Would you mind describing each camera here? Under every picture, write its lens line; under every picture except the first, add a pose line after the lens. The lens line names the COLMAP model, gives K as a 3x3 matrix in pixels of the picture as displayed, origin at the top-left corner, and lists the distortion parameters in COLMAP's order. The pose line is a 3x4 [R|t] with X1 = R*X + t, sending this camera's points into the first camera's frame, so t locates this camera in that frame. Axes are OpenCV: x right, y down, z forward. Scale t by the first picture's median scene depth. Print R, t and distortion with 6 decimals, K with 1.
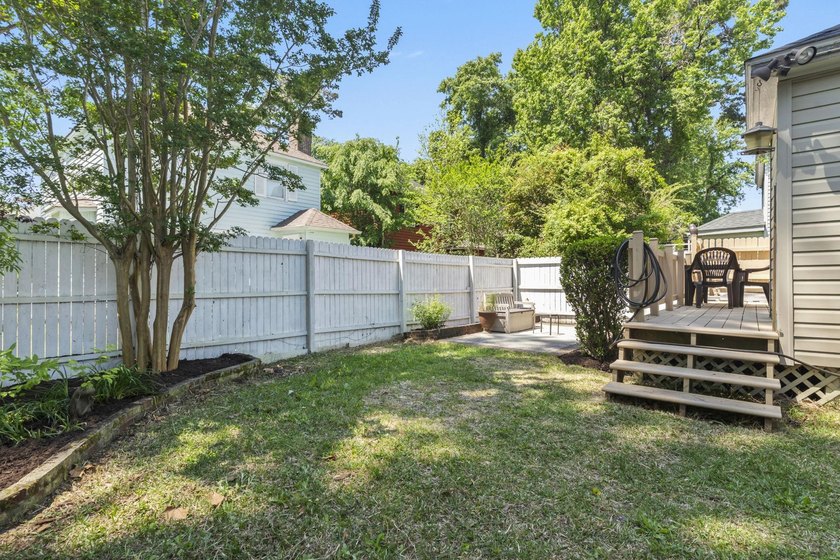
lens RADIAL K [[401.1, 0, 415.0], [0, 401.1, 276.0], [0, 0, 1]] dist [-0.002878, -0.000623]
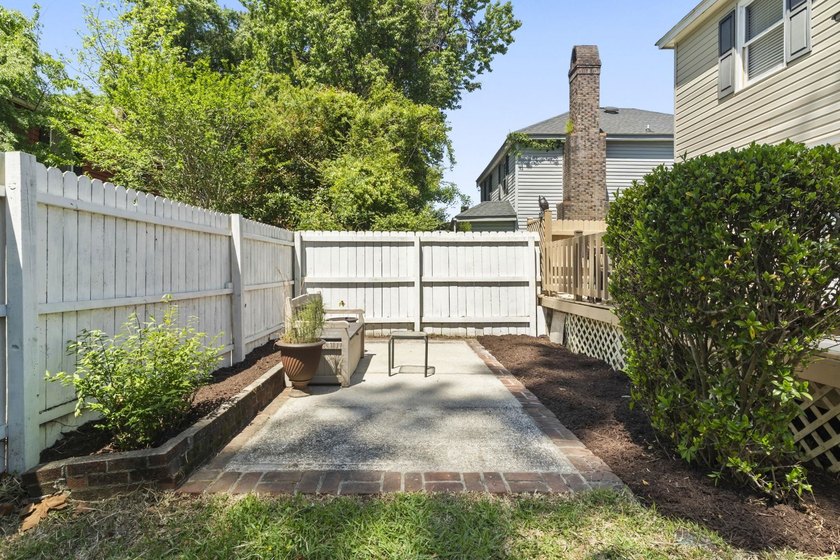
lens RADIAL K [[401.1, 0, 415.0], [0, 401.1, 276.0], [0, 0, 1]] dist [-0.002878, -0.000623]
pose [[0.764437, -0.010992, 0.644605, -0.000021], [-0.008018, 0.999615, 0.026554, 0.003632], [-0.644648, -0.025467, 0.764055, 0.320171]]
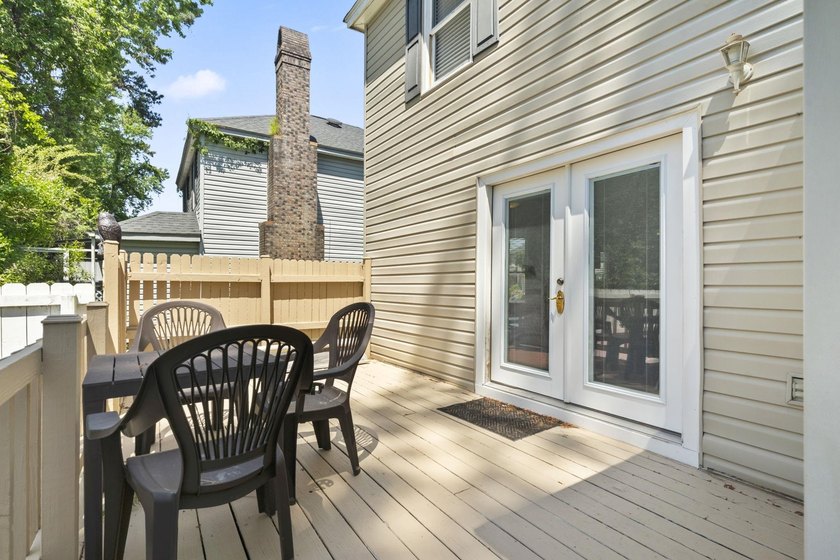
lens RADIAL K [[403.0, 0, 415.6], [0, 403.0, 289.9], [0, 0, 1]] dist [-0.000131, -0.000446]
pose [[0.287816, -0.012845, 0.957599, 0.231492], [-0.013324, 0.999760, 0.017415, -0.037234], [-0.957593, -0.017772, 0.287576, 0.342783]]
